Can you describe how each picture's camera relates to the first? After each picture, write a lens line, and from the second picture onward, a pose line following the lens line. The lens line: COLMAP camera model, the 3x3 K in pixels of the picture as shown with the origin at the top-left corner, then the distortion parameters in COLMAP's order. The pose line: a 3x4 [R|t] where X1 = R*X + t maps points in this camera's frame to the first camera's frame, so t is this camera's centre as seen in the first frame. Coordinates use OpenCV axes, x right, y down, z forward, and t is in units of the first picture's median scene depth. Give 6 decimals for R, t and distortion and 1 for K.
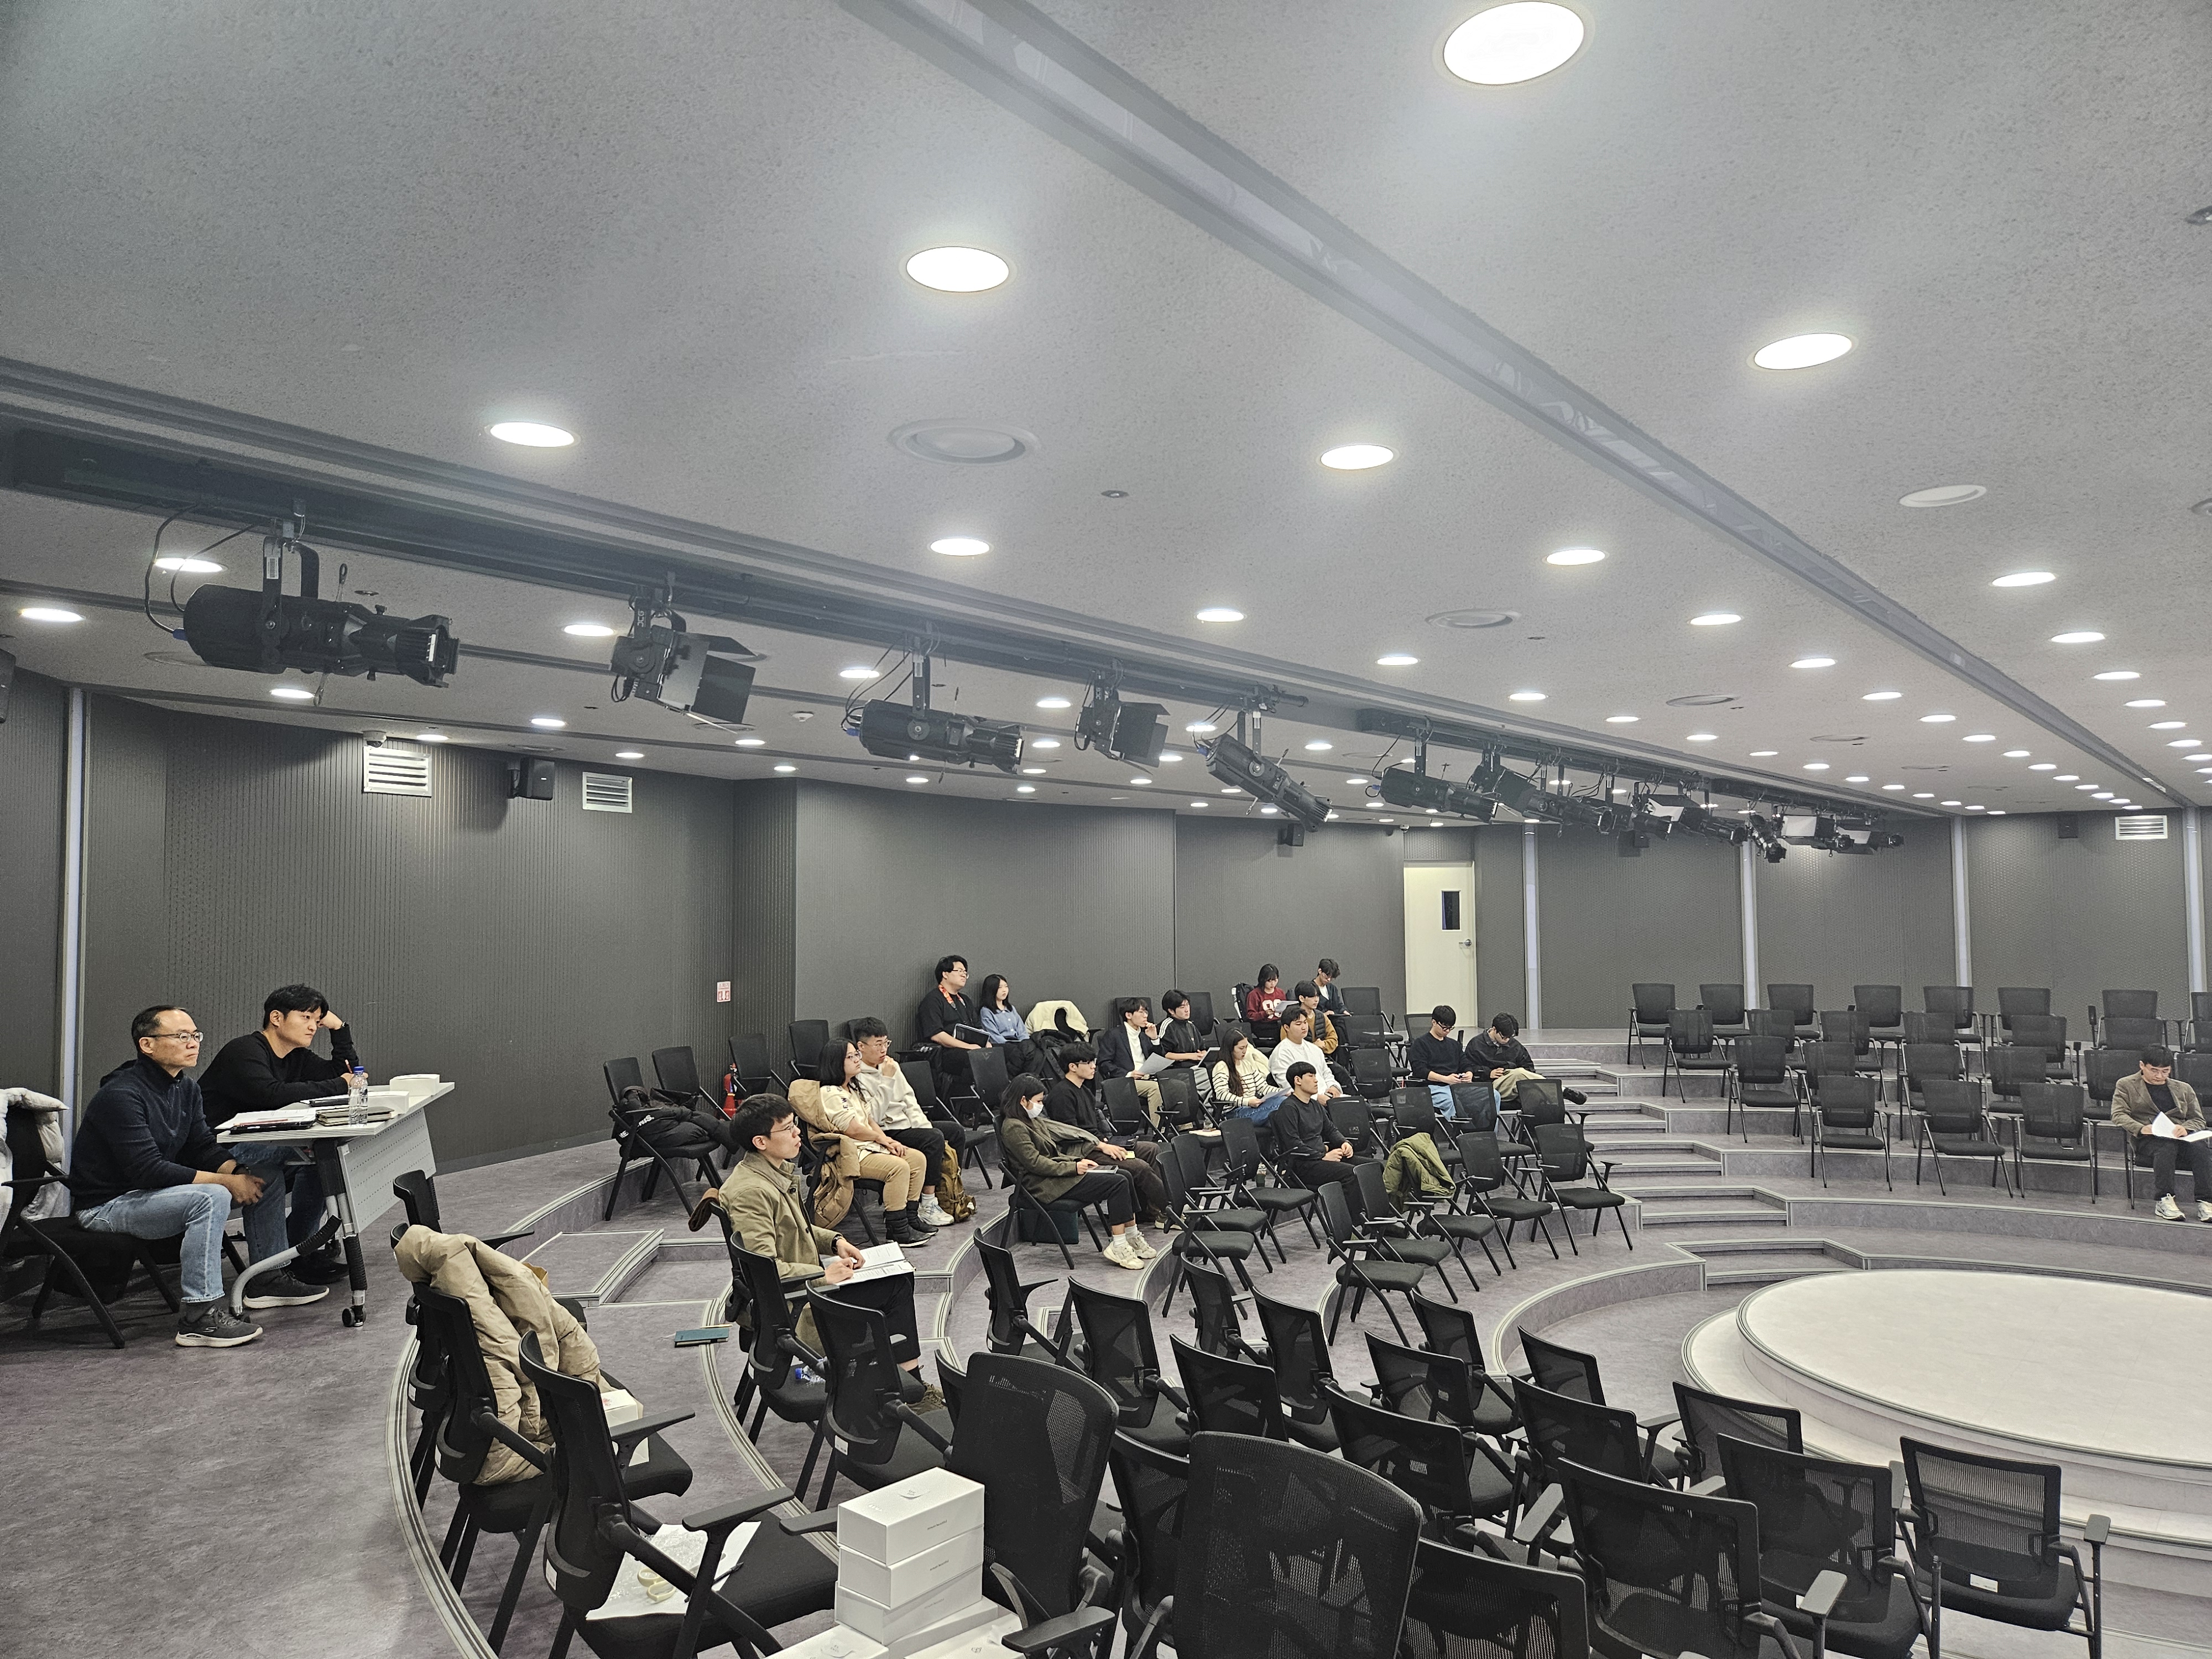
lens RADIAL K [[1490.7, 0, 1121.7], [0, 1490.7, 847.5], [0, 0, 1]] dist [0.050920, -0.023233]
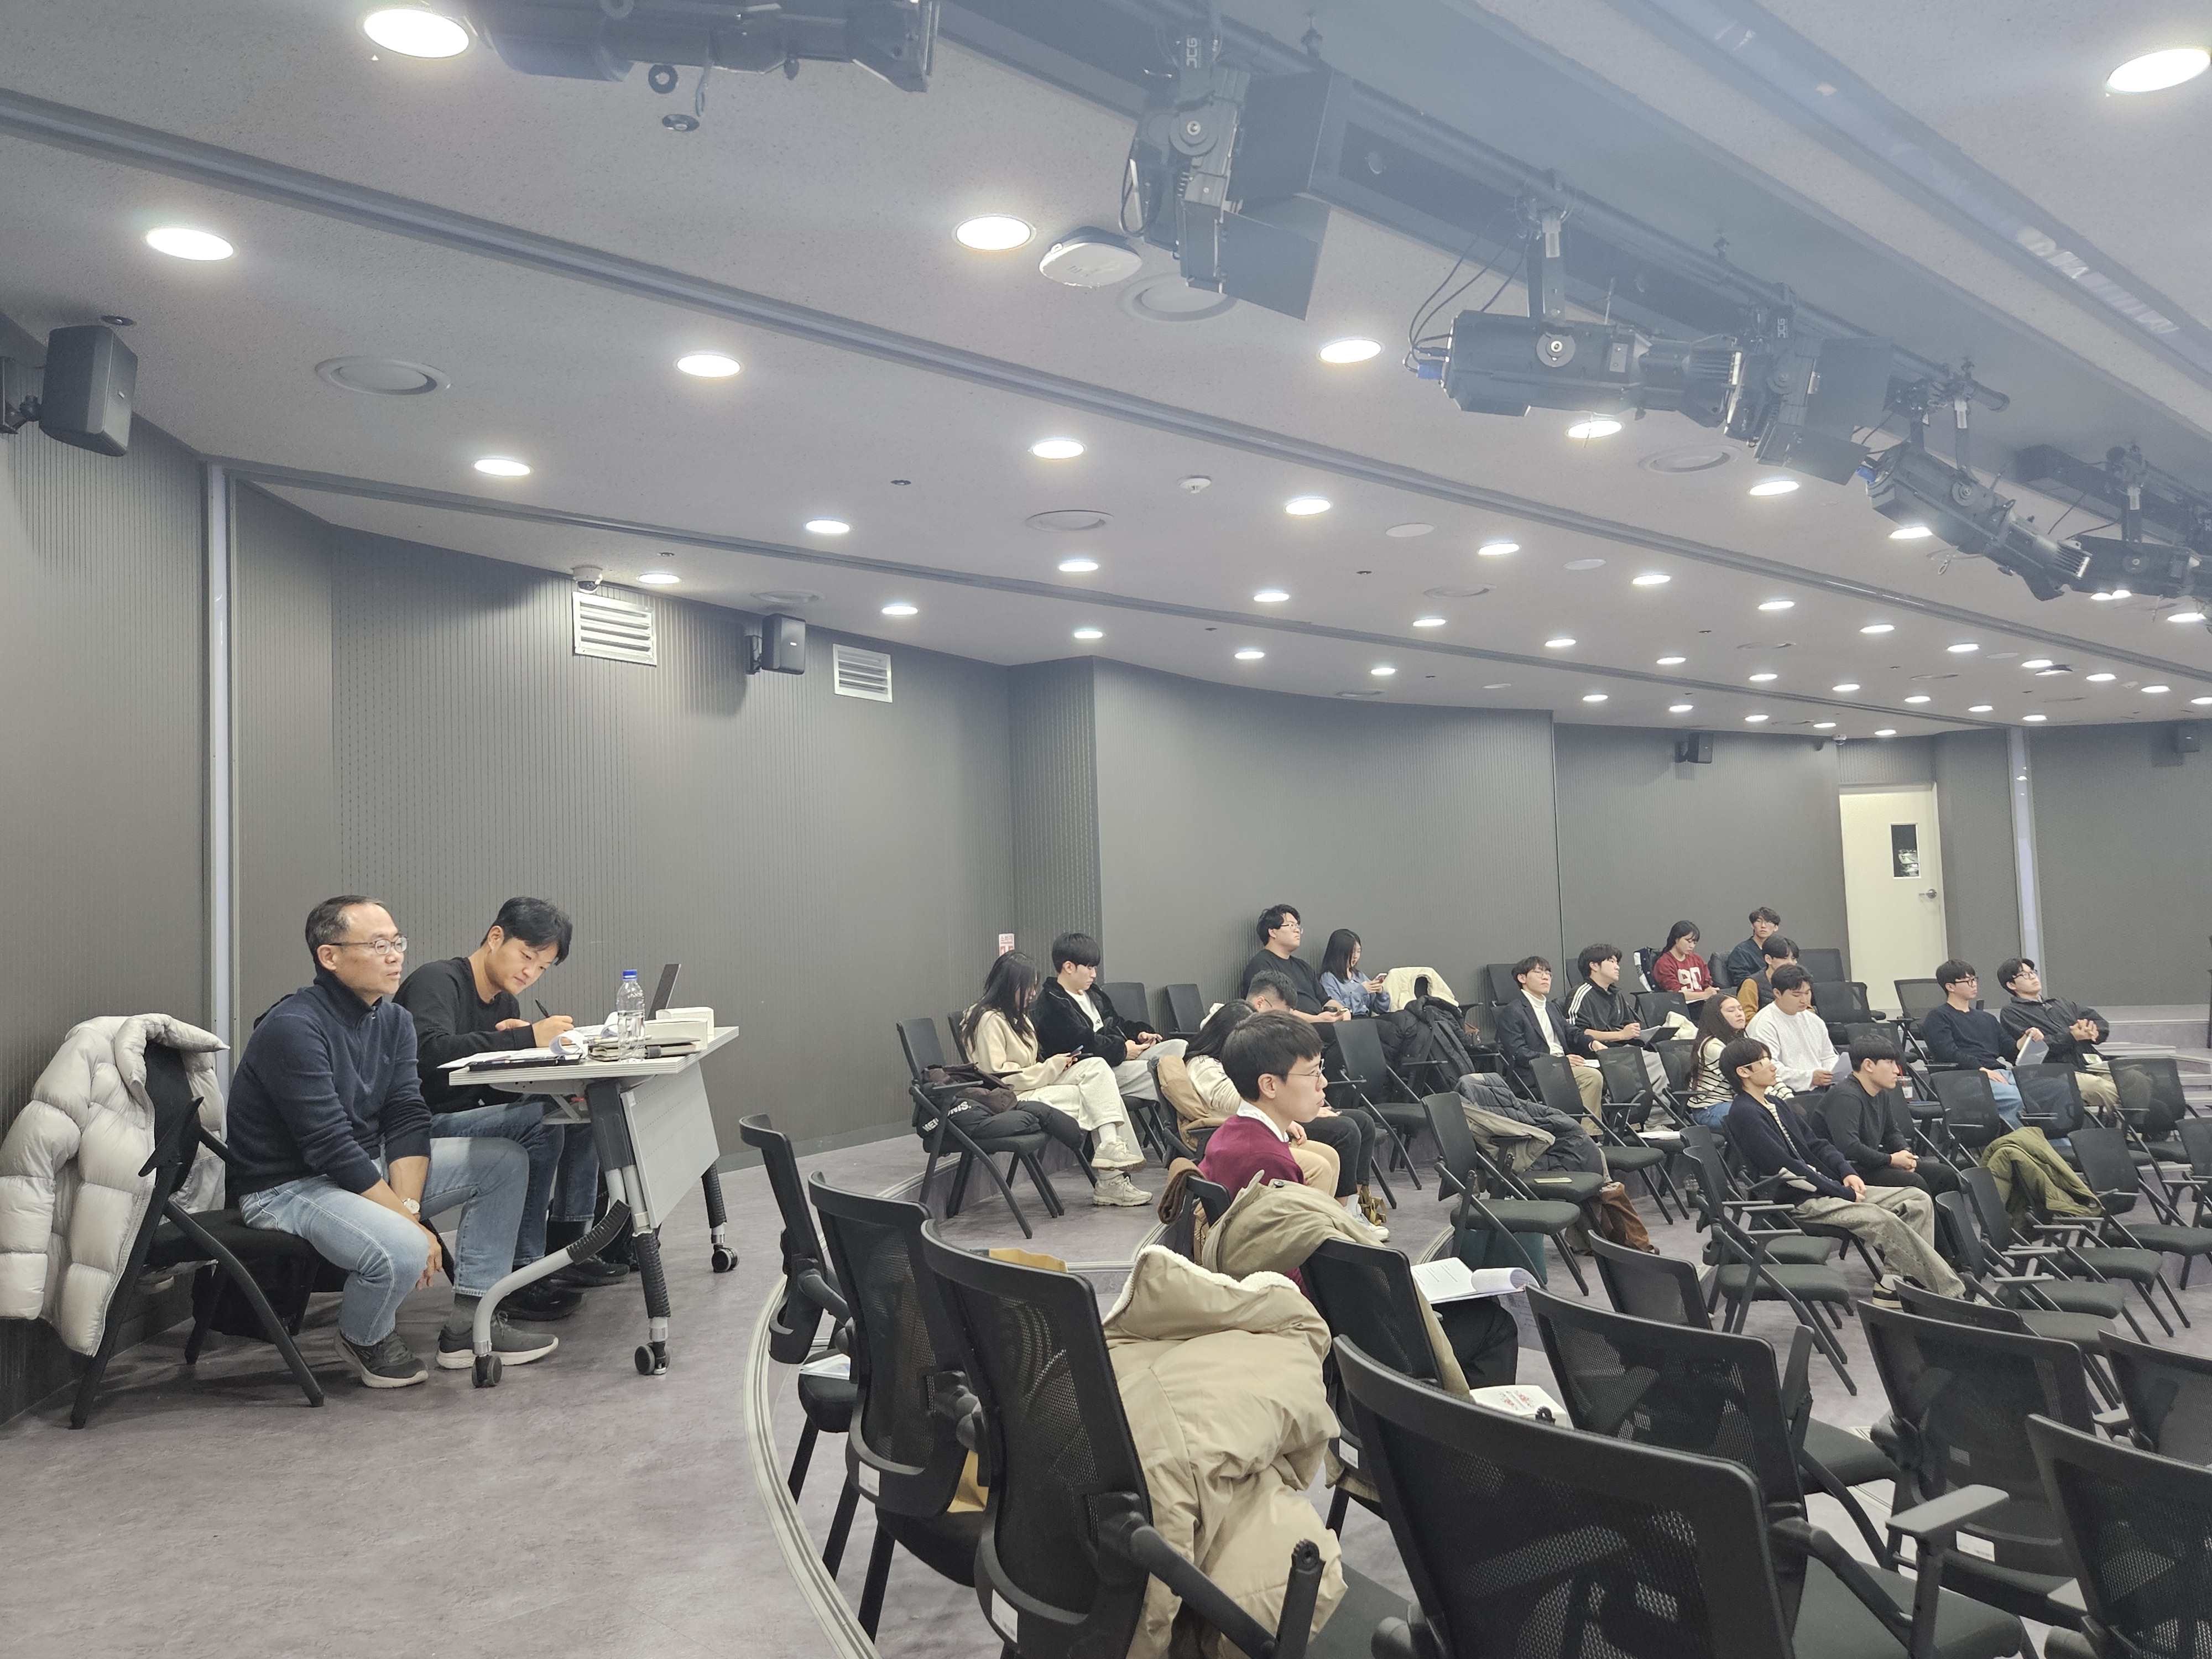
lens RADIAL K [[1731.7, 0, 1097.8], [0, 1731.7, 823.8], [0, 0, 1]] dist [0.068284, -0.029995]
pose [[0.991614, -0.037364, -0.123712, -0.205555], [0.035037, 0.999167, -0.020935, 0.098736], [0.124391, 0.016425, 0.992097, 0.267694]]
